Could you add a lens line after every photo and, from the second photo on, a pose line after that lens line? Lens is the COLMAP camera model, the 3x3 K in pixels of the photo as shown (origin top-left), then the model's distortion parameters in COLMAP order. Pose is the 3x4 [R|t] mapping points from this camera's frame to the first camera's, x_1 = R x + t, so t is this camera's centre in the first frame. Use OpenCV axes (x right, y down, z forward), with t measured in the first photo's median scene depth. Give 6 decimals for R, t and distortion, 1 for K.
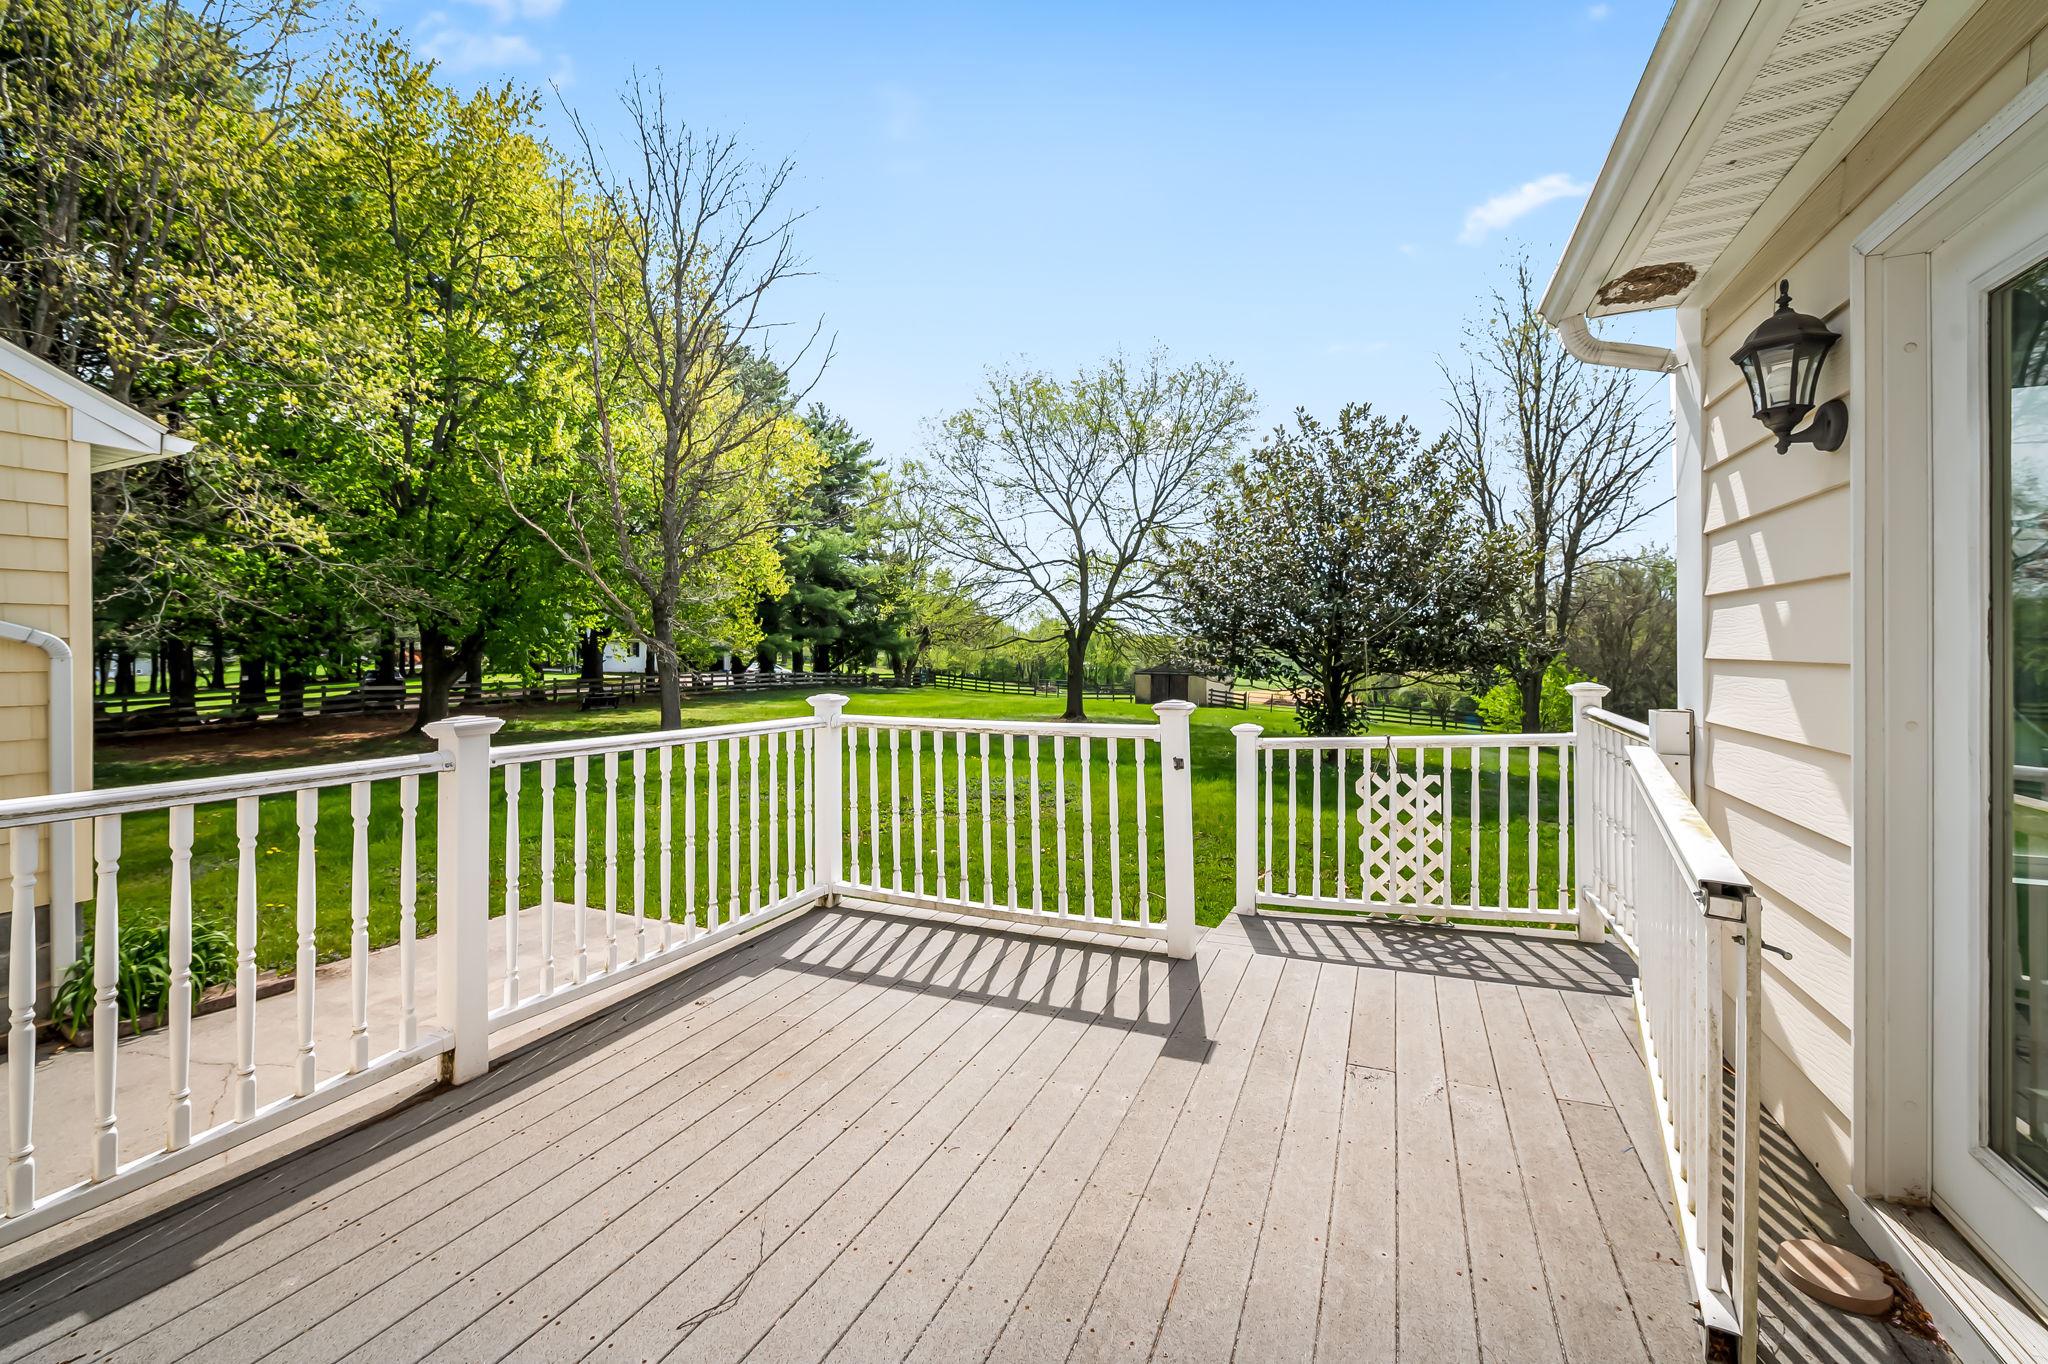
lens RADIAL K [[817.2, 0, 1034.7], [0, 817.2, 668.5], [0, 0, 1]] dist [-0.000588, -0.000227]
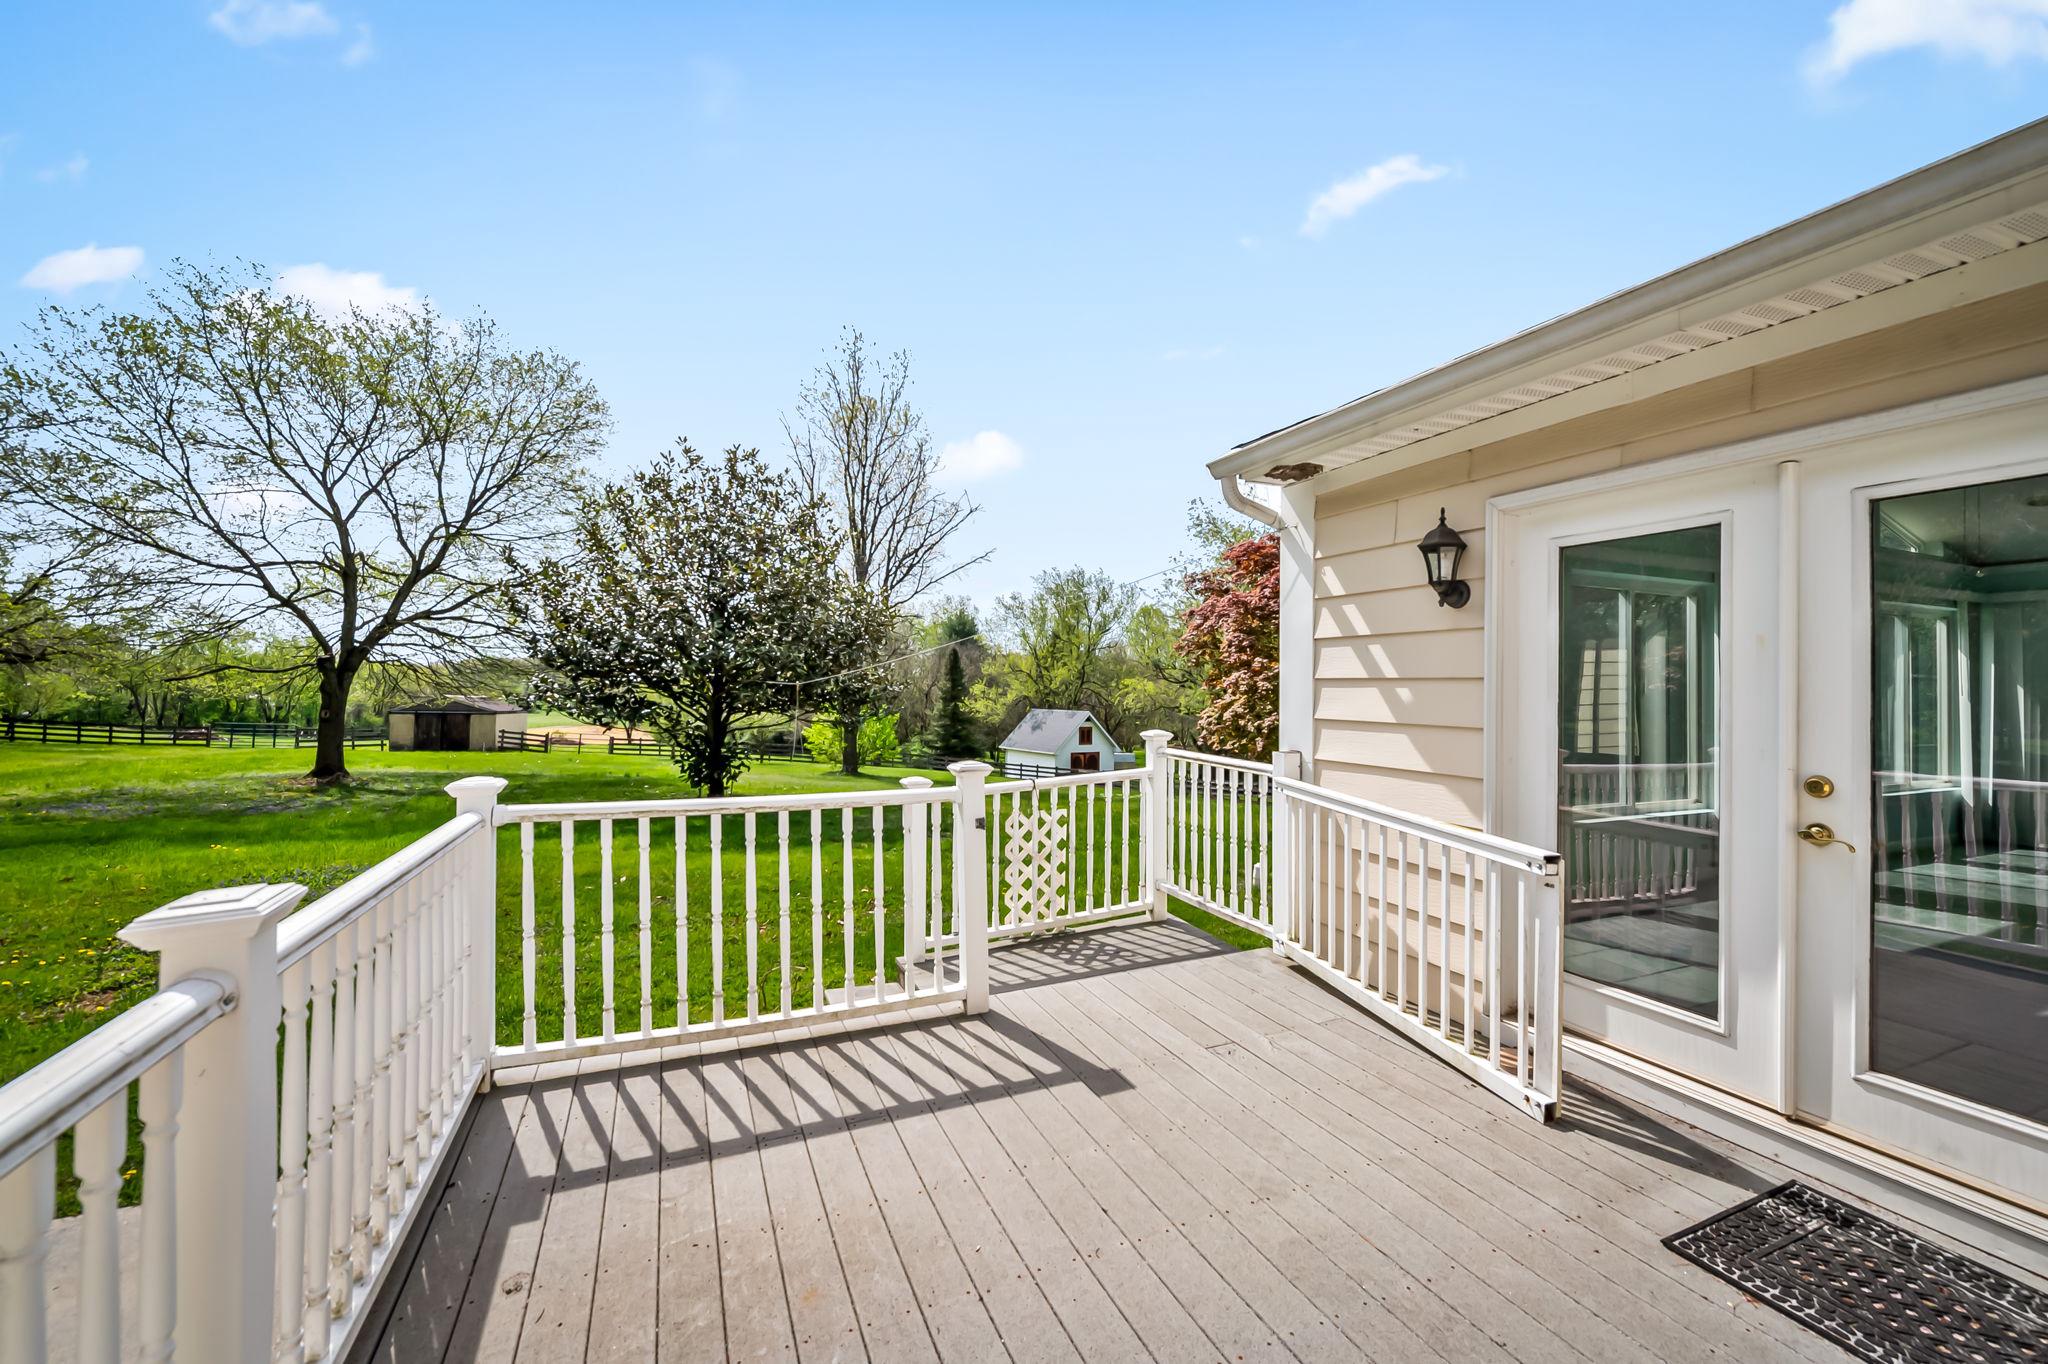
lens RADIAL K [[824.3, 0, 1028.2], [0, 824.3, 693.5], [0, 0, 1]] dist [-0.001951, -0.000266]
pose [[0.684730, 0.003201, 0.728789, -0.456951], [0.005166, 0.999944, -0.009245, -0.031038], [-0.728778, 0.010095, 0.684676, 0.207883]]
